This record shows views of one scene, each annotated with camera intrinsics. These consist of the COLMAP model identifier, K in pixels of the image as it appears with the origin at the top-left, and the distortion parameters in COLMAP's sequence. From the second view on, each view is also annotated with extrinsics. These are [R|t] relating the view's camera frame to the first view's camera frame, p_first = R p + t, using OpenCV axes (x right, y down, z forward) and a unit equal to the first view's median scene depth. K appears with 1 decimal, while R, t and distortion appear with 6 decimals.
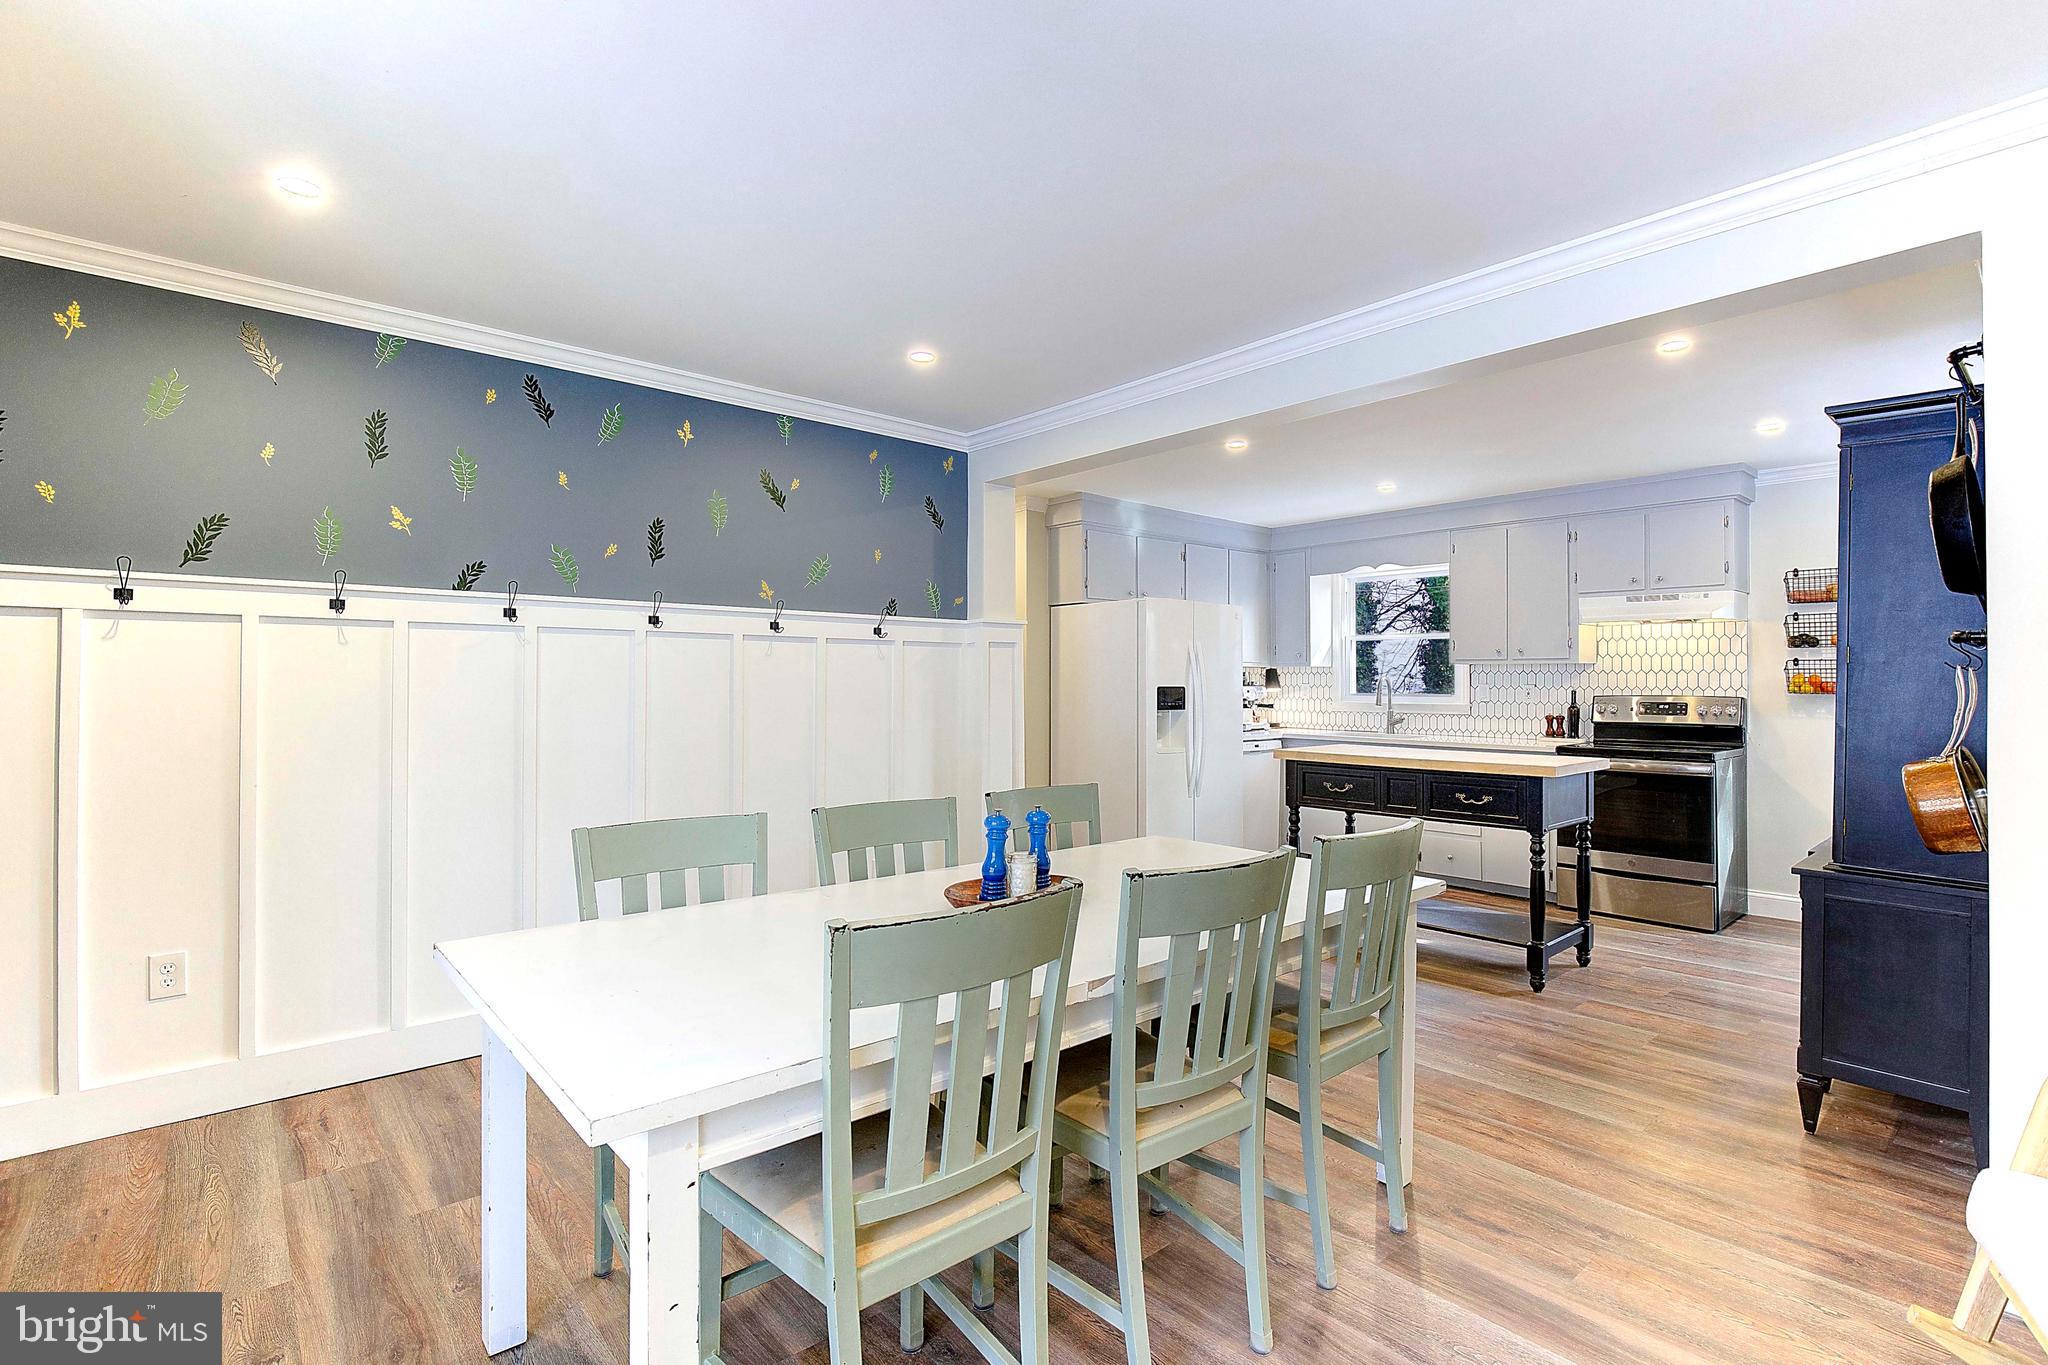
lens RADIAL K [[946.9, 0, 1037.6], [0, 946.9, 669.5], [0, 0, 1]] dist [-0.014183, 0.001046]
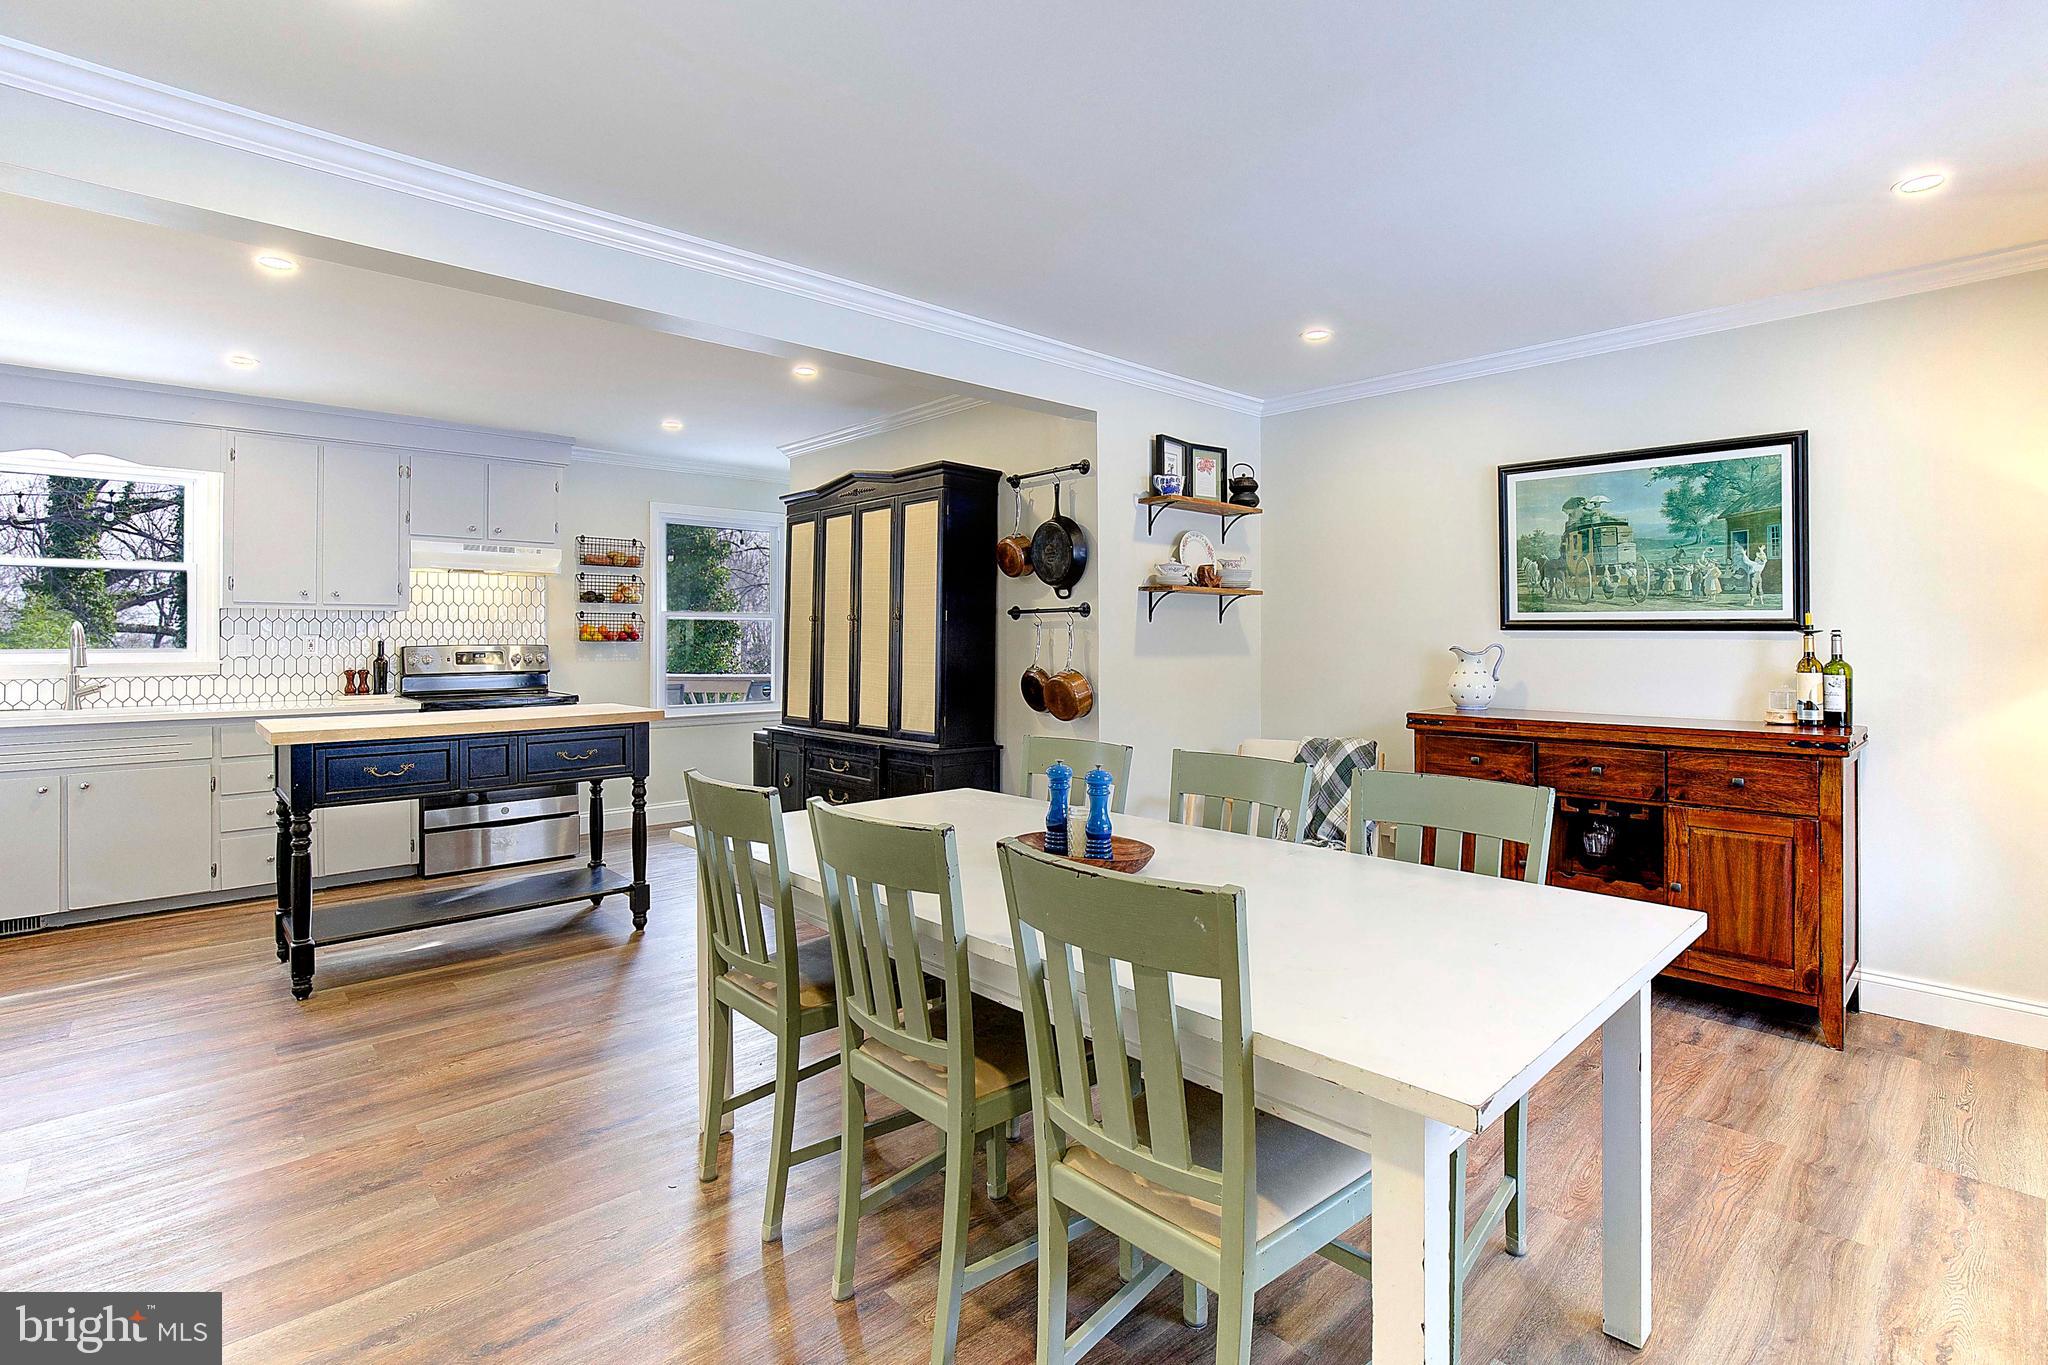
lens RADIAL K [[963.7, 0, 1071.5], [0, 963.7, 631.1], [0, 0, 1]] dist [-0.016614, 0.000162]
pose [[-0.050202, 0.001884, 0.998737, -0.407232], [-0.010908, 0.999938, -0.002434, 0.008674], [-0.998680, -0.011016, -0.050179, 0.427212]]
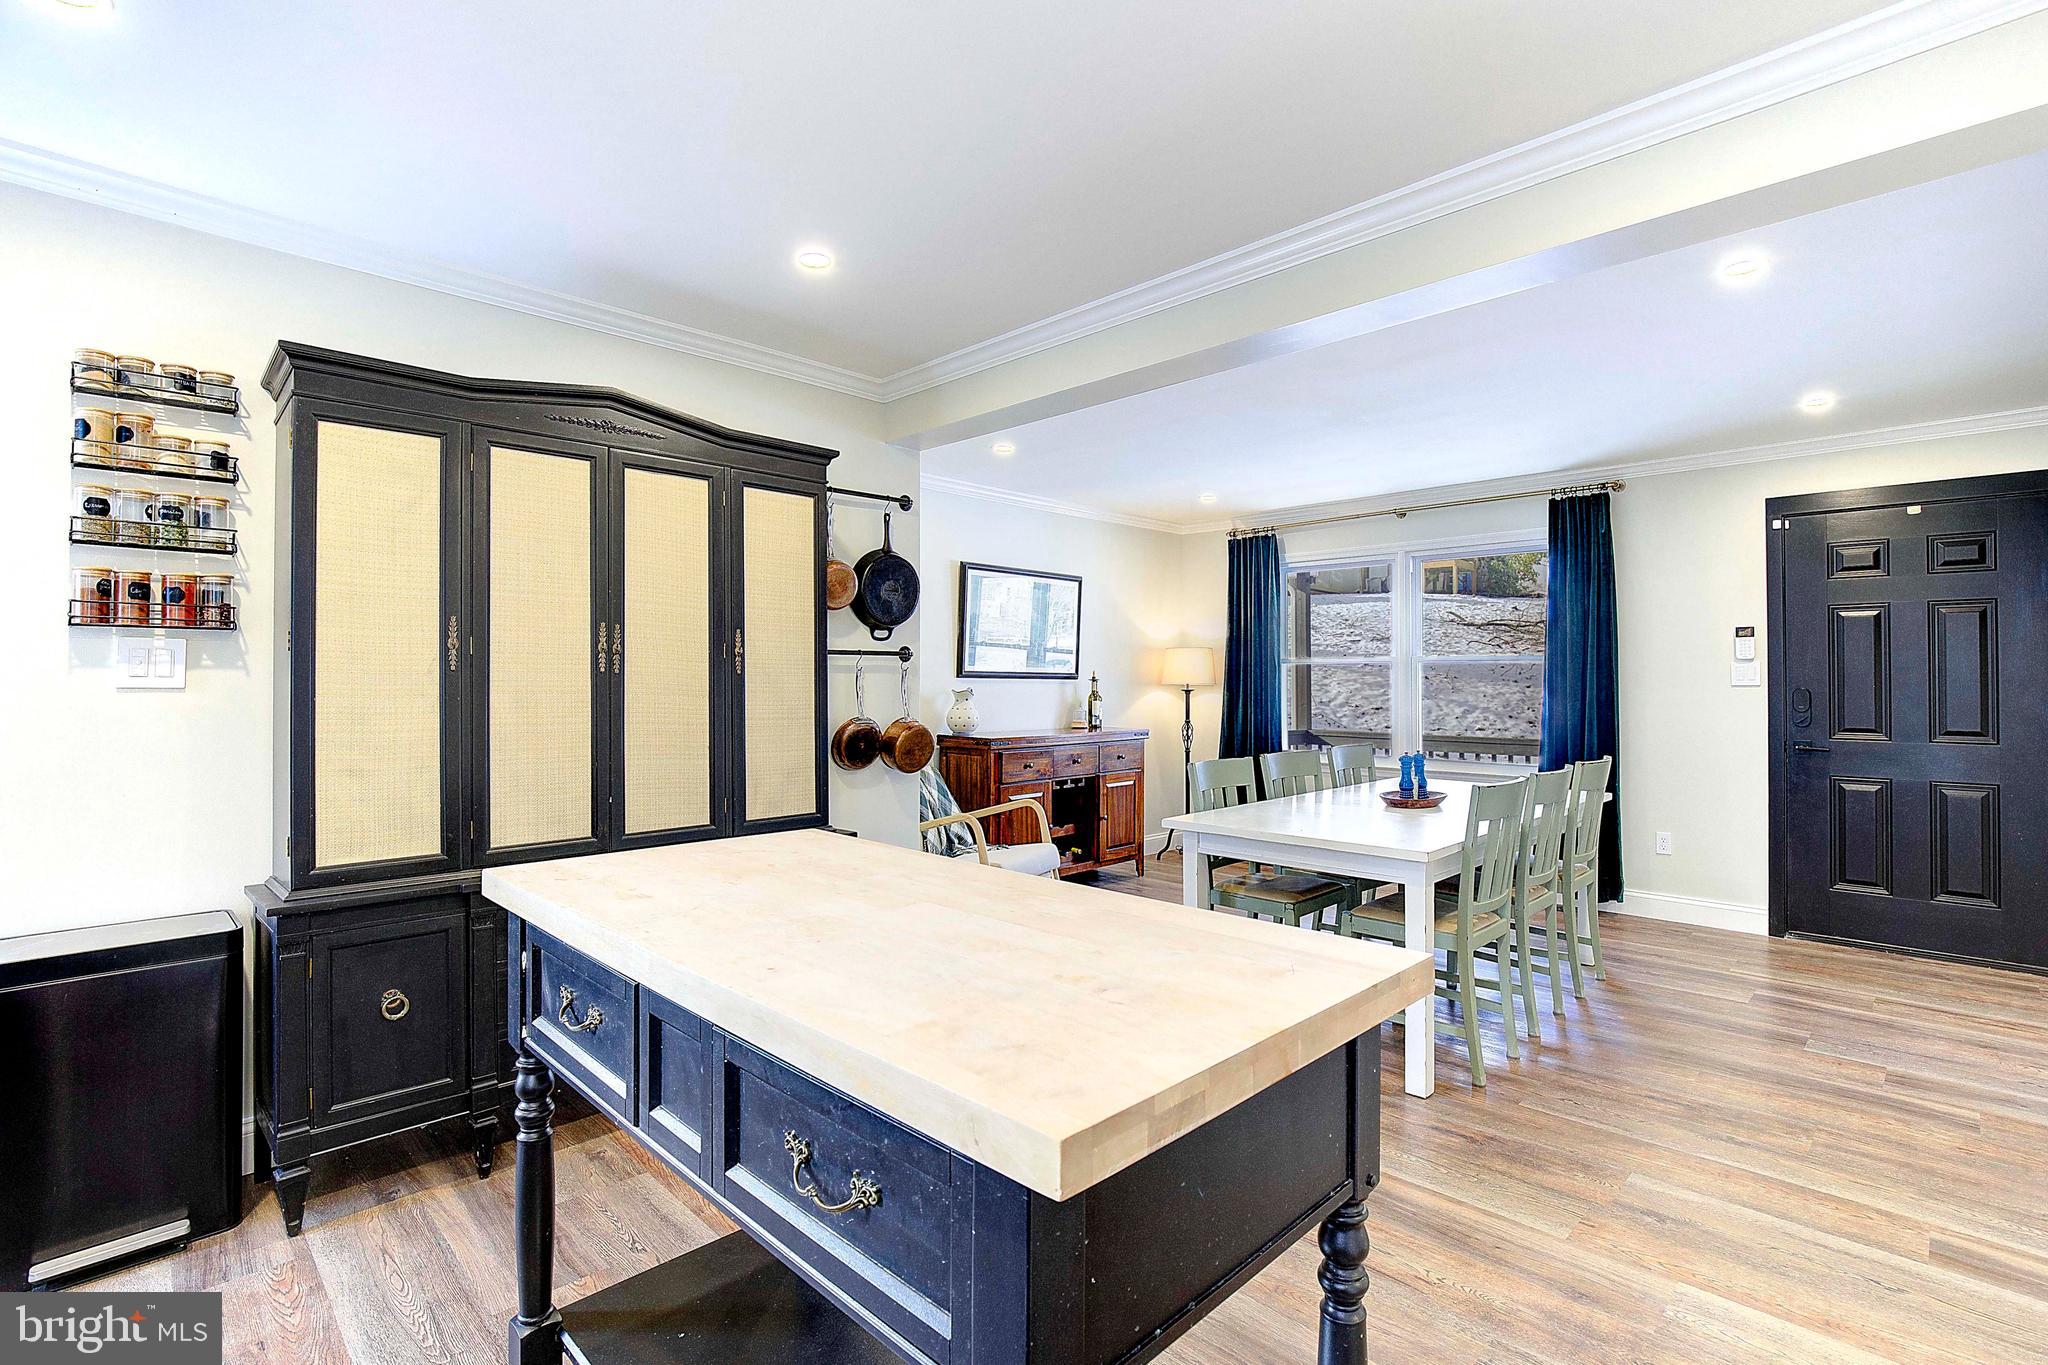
lens RADIAL K [[946.9, 0, 1037.6], [0, 946.9, 669.5], [0, 0, 1]] dist [-0.014183, 0.001046]
pose [[-0.997098, -0.011057, -0.075319, 0.331548], [-0.009339, 0.999689, -0.023125, 0.016880], [0.075551, -0.022355, -0.996891, 1.112511]]
